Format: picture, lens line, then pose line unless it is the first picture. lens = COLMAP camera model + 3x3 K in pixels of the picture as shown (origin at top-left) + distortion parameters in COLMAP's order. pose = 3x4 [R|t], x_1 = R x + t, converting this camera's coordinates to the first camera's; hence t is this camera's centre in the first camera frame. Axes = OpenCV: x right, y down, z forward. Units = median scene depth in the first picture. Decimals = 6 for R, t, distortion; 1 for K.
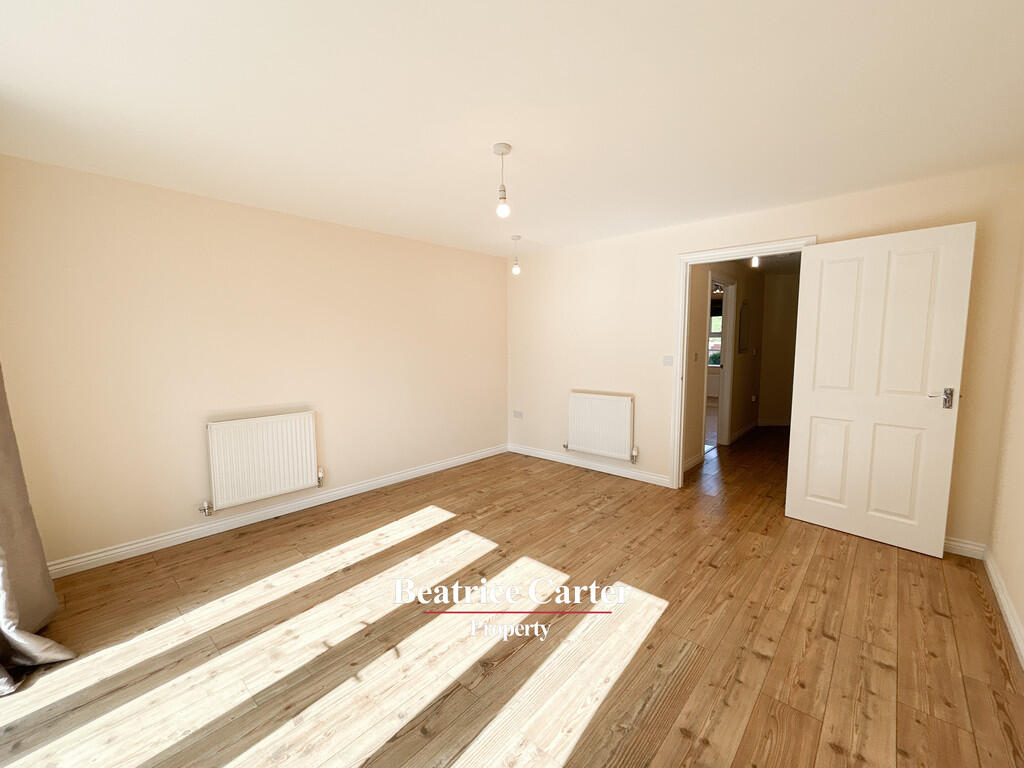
lens RADIAL K [[413.5, 0, 510.2], [0, 413.5, 381.8], [0, 0, 1]] dist [-0.000635, 0.000168]
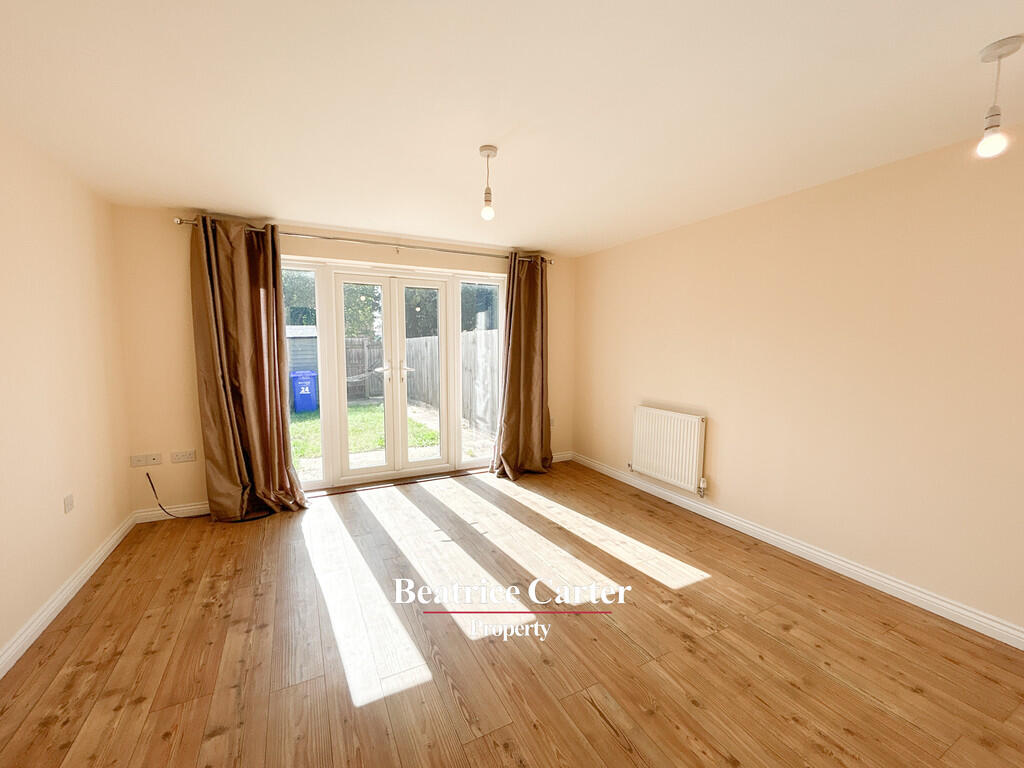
lens RADIAL K [[413.5, 0, 509.0], [0, 413.5, 388.3], [0, 0, 1]] dist [-0.000635, 0.000168]
pose [[-0.332439, 0.100361, -0.937770, 0.674846], [-0.093174, 0.985963, 0.138549, -0.101815], [0.938511, 0.133435, -0.318421, 1.037386]]
